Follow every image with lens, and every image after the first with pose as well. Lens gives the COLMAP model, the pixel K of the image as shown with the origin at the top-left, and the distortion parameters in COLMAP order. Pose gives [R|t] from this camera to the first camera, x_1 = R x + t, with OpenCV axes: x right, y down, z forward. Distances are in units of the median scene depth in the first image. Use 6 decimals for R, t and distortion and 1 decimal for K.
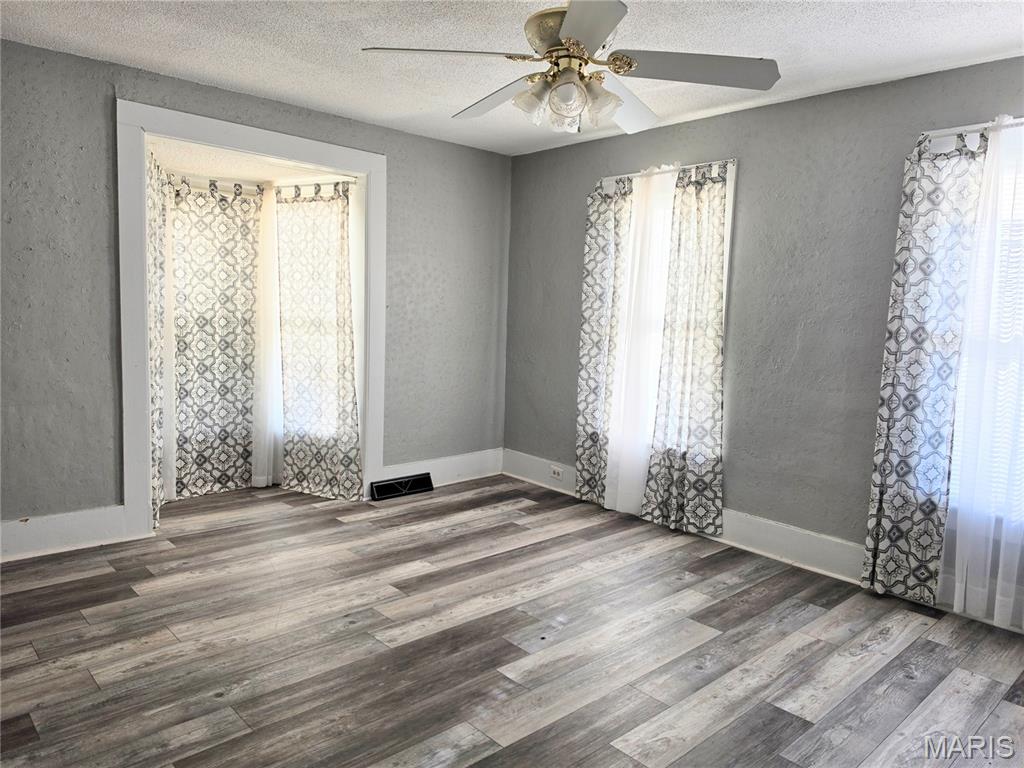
lens RADIAL K [[705.6, 0, 509.3], [0, 705.6, 376.0], [0, 0, 1]] dist [0.095393, -0.123081]
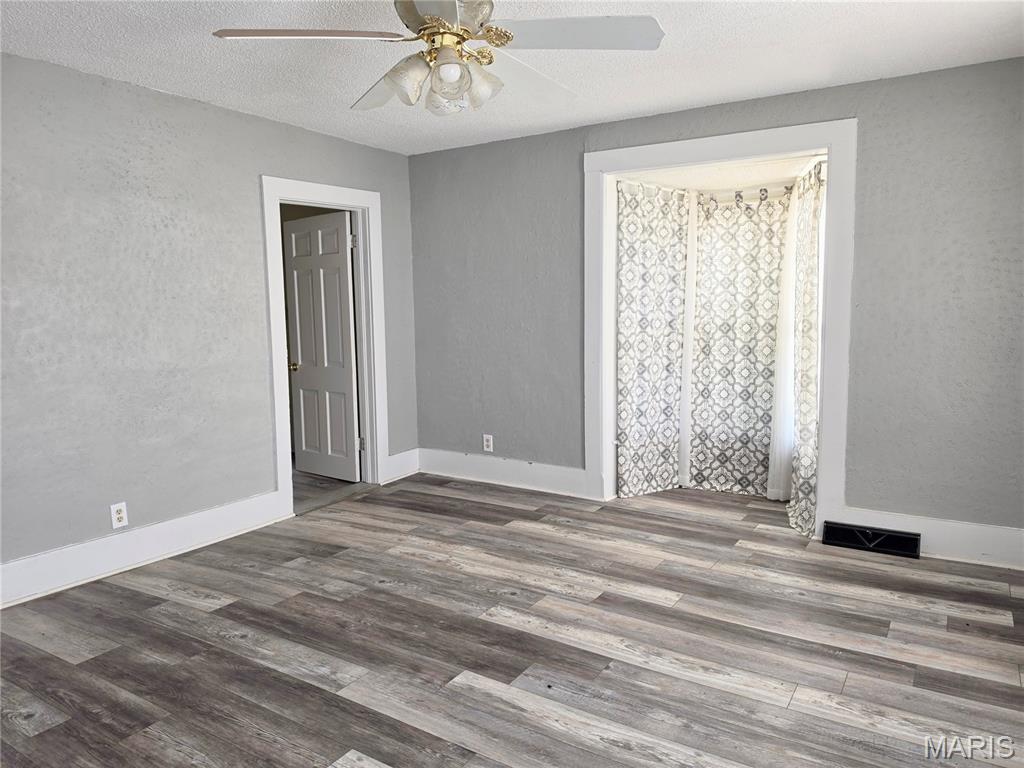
lens RADIAL K [[705.6, 0, 509.3], [0, 705.6, 376.0], [0, 0, 1]] dist [0.095393, -0.123081]
pose [[0.257617, 0.059374, -0.964421, 0.587733], [-0.078417, 0.996103, 0.040378, -0.025645], [0.963060, 0.065225, 0.261268, 0.488477]]
